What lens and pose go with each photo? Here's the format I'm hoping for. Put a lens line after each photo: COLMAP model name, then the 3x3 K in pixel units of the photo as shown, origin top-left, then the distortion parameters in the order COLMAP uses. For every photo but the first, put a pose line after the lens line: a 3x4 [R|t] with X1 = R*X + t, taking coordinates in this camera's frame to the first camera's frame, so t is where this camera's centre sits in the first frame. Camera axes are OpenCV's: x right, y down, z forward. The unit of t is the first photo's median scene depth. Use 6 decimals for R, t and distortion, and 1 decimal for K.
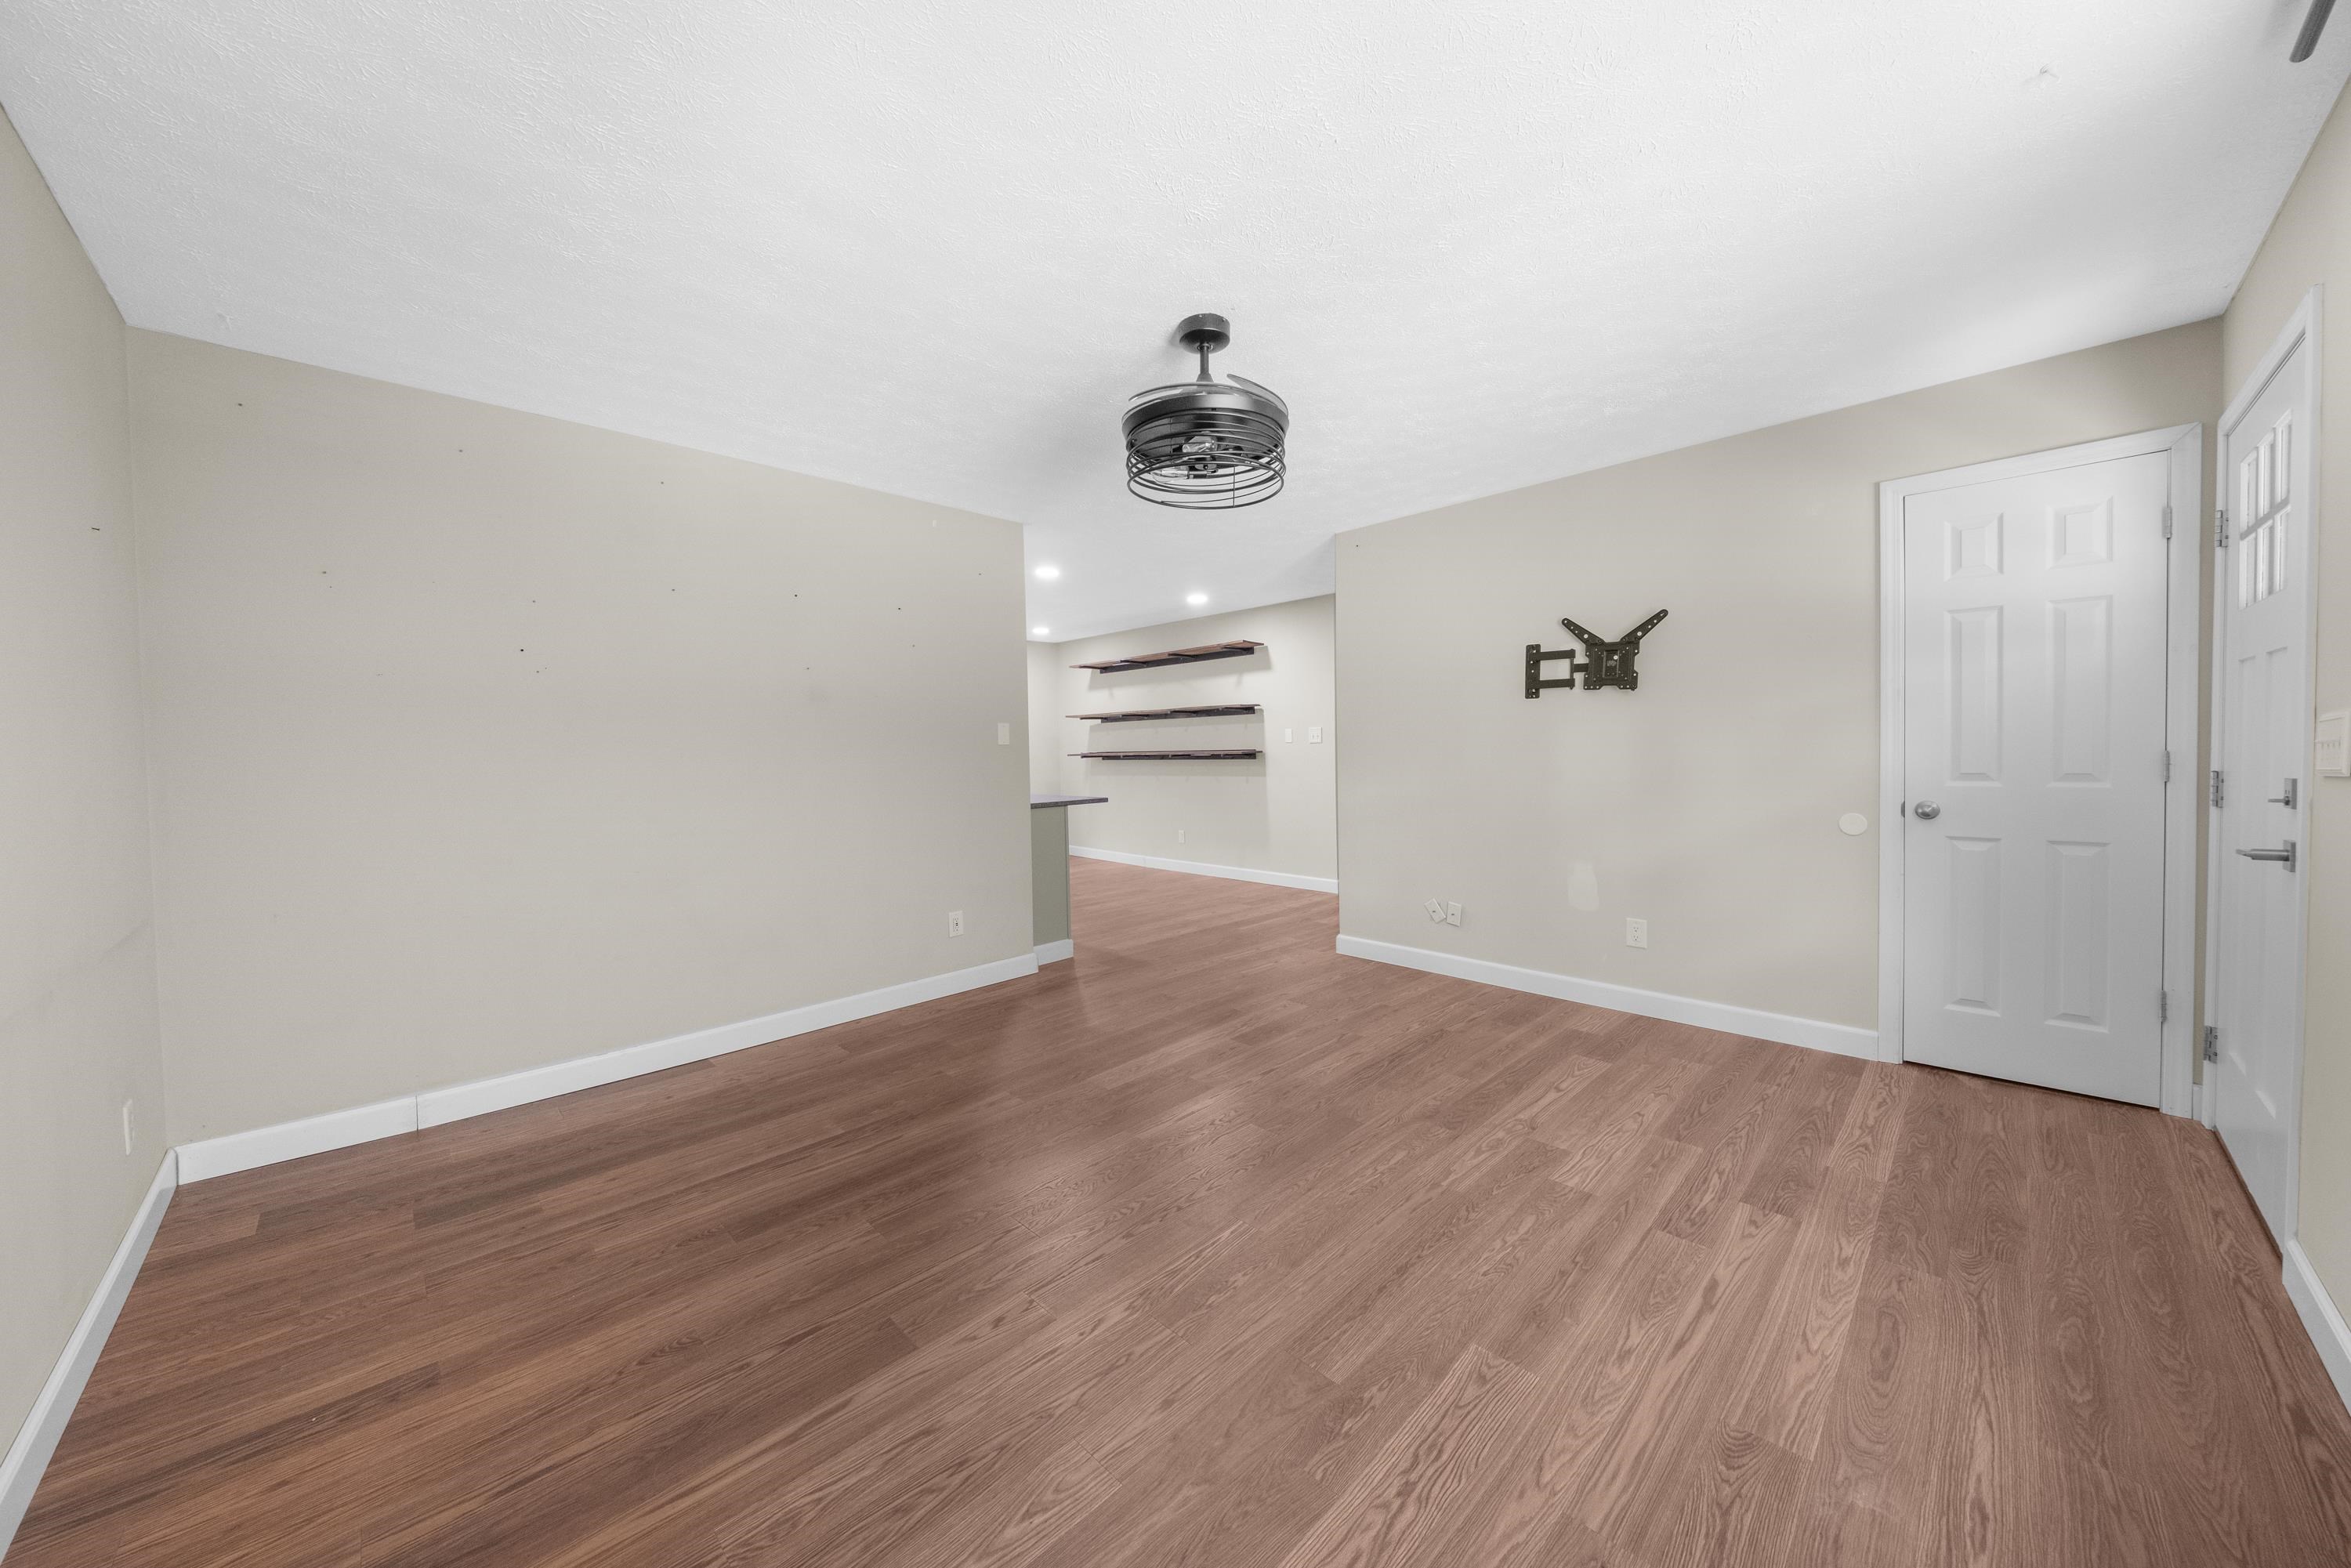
lens RADIAL K [[823.3, 0, 1157.5], [0, 823.3, 770.1], [0, 0, 1]] dist [0.018927, -0.014517]
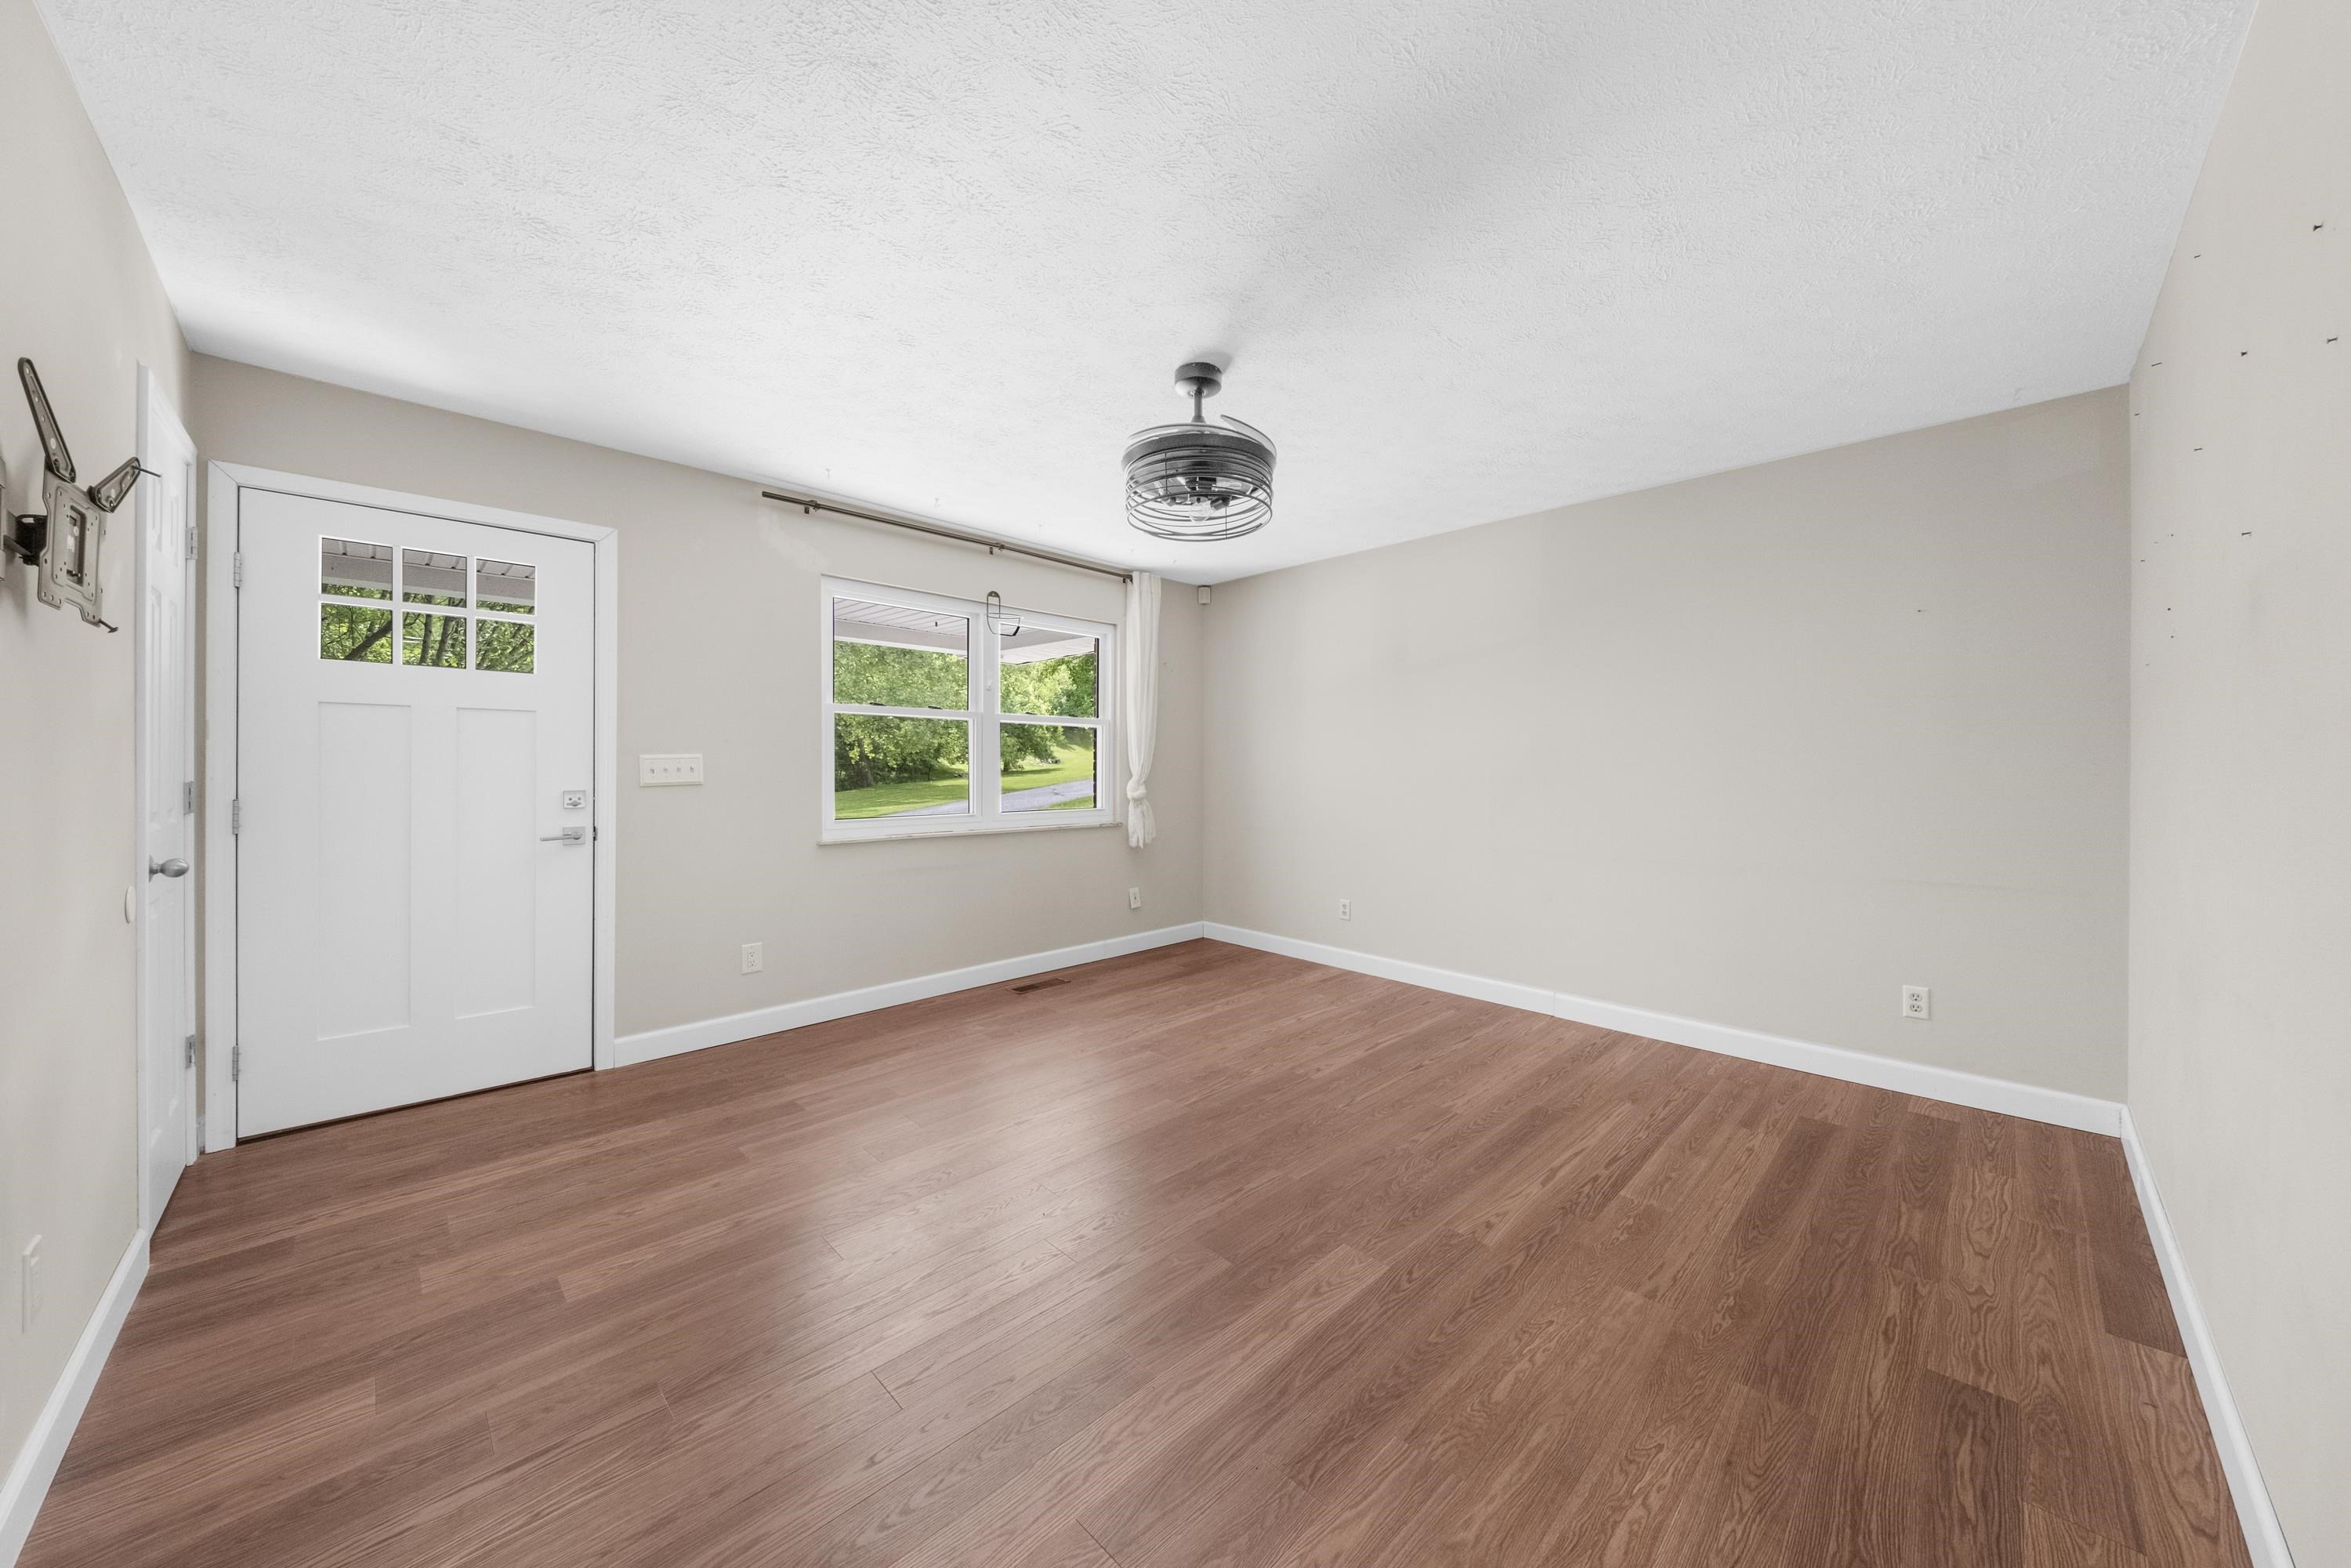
lens RADIAL K [[823.3, 0, 1157.5], [0, 823.3, 770.1], [0, 0, 1]] dist [0.018927, -0.014517]
pose [[-0.999870, 0.015709, 0.003558, 0.111760], [0.015813, 0.999390, 0.031131, -0.052200], [-0.003067, 0.031184, -0.999509, 2.065728]]
